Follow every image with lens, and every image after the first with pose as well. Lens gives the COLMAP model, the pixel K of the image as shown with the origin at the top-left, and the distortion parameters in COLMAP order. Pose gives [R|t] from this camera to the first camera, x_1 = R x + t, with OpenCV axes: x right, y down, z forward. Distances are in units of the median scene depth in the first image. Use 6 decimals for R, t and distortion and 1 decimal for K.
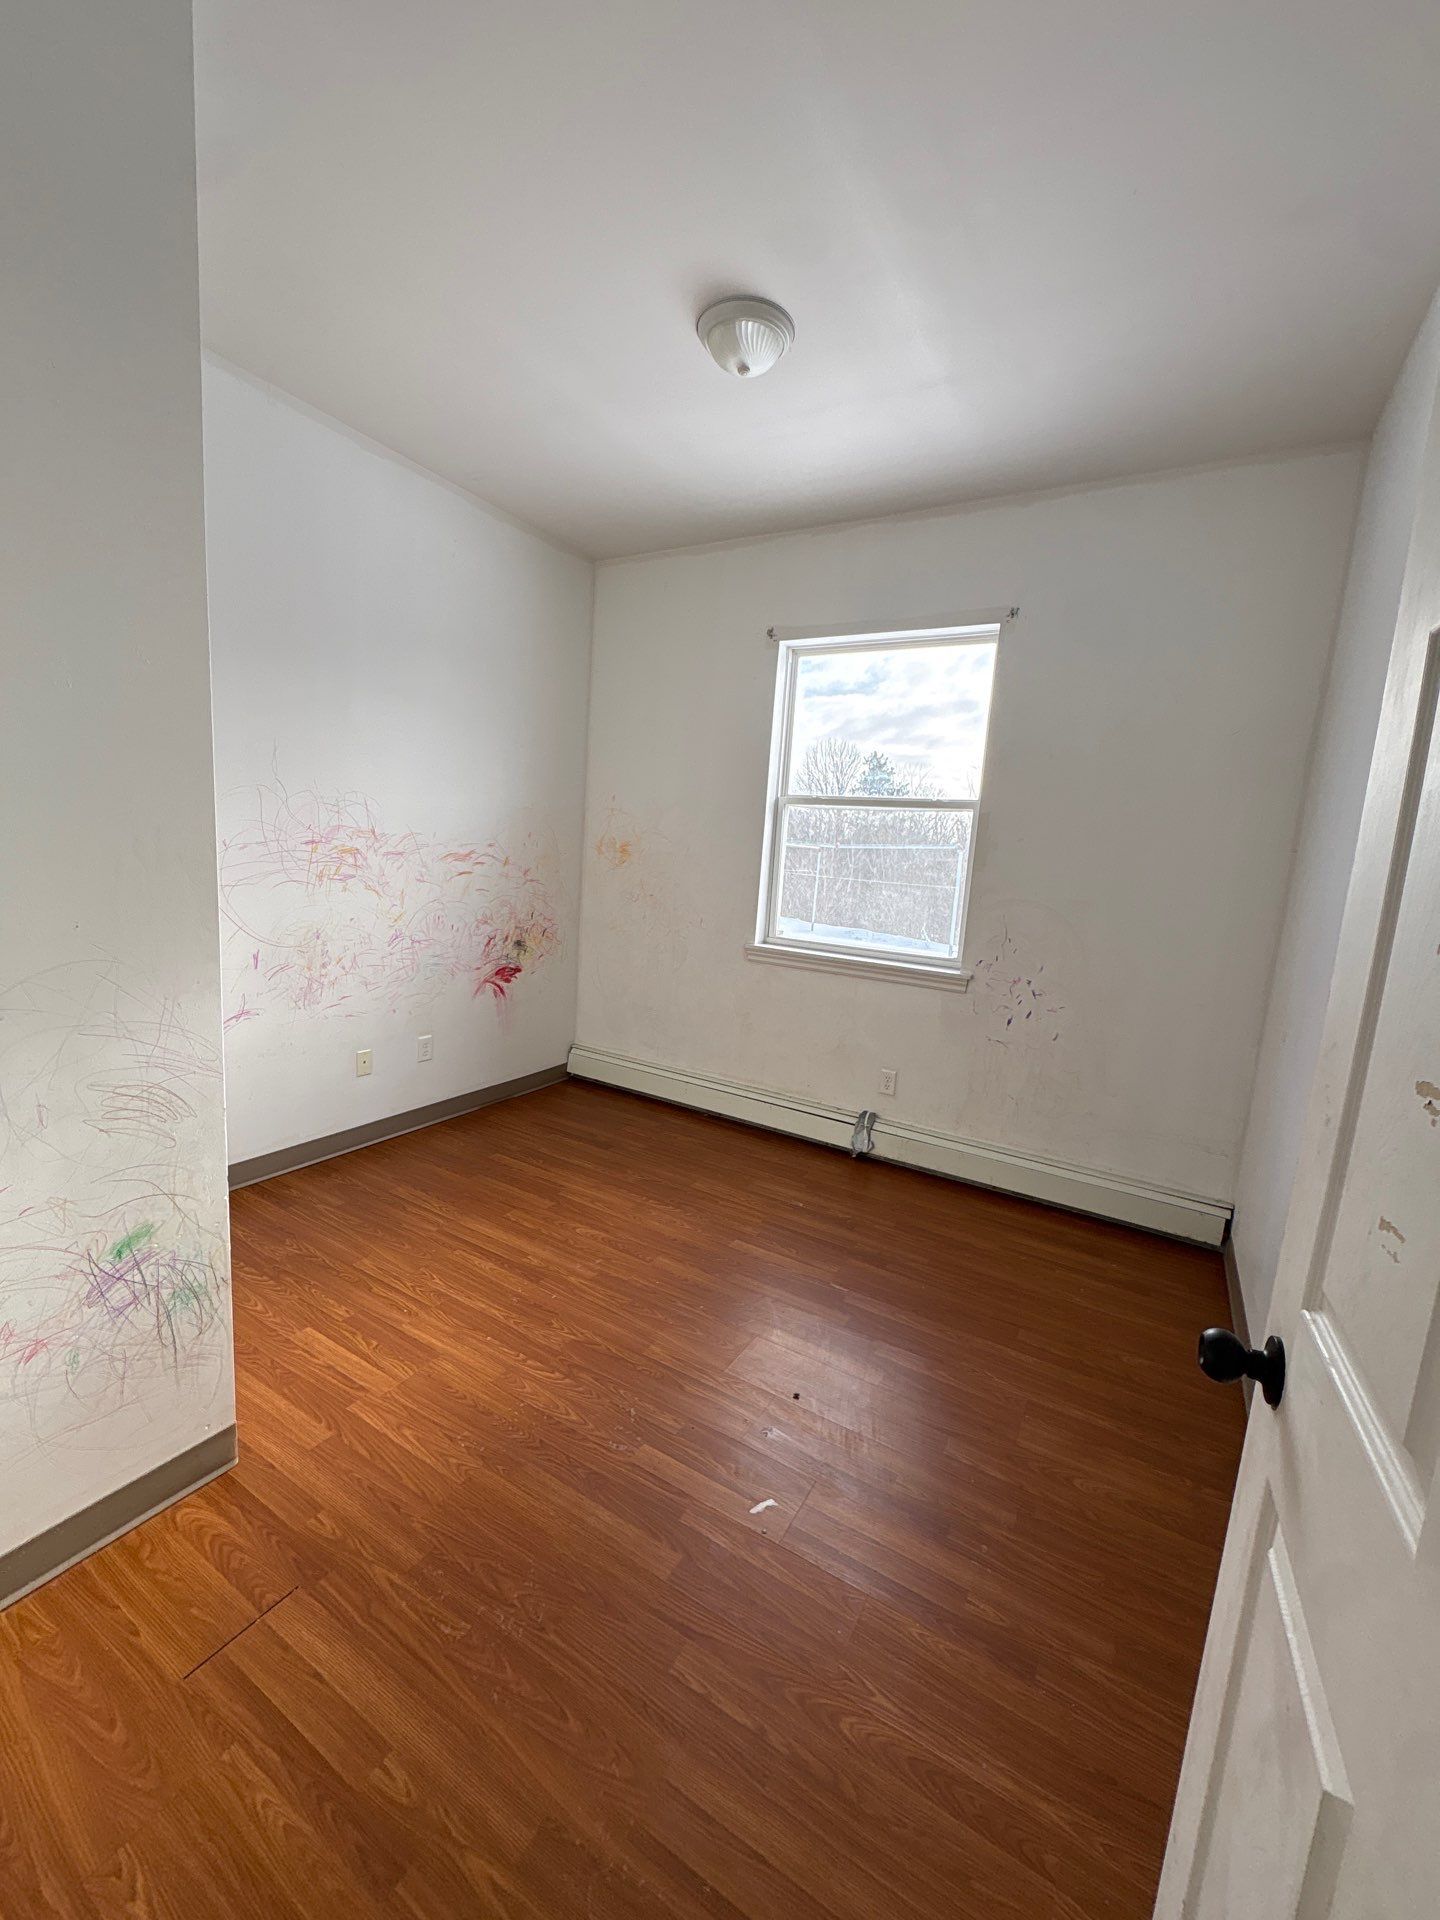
lens RADIAL K [[763.4, 0, 720.0], [0, 763.4, 960.0], [0, 0, 1]] dist [-0.002277, 0.000833]
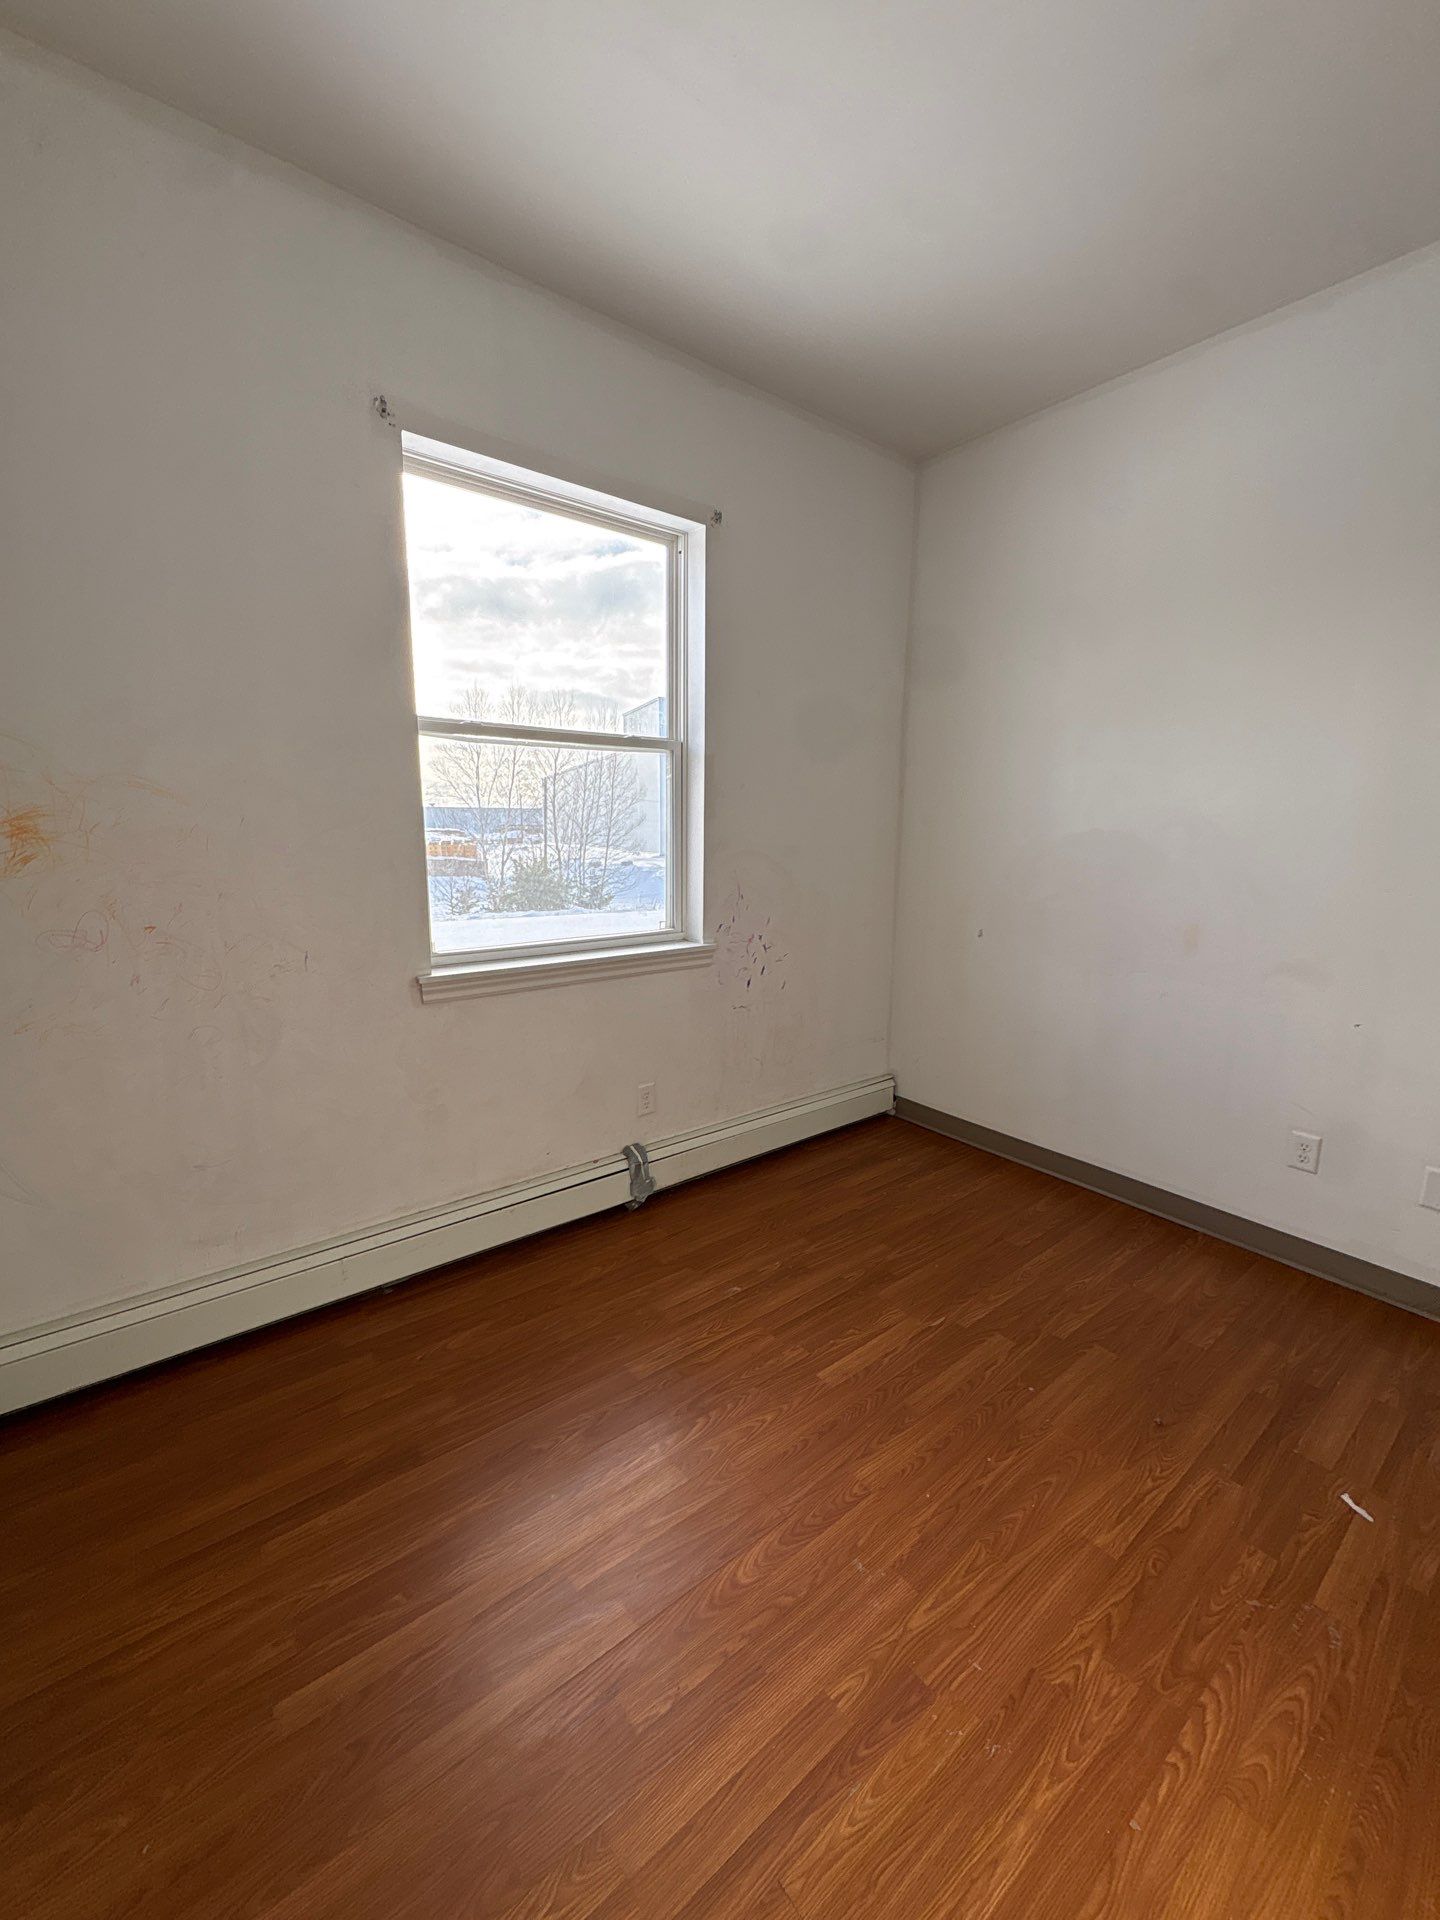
lens RADIAL K [[763.4, 0, 720.0], [0, 763.4, 960.0], [0, 0, 1]] dist [-0.002277, 0.000833]
pose [[0.360933, -0.229702, 0.903861, -0.485330], [0.150717, 0.970819, 0.186533, -0.129435], [-0.920332, 0.068901, 0.385021, 0.682067]]
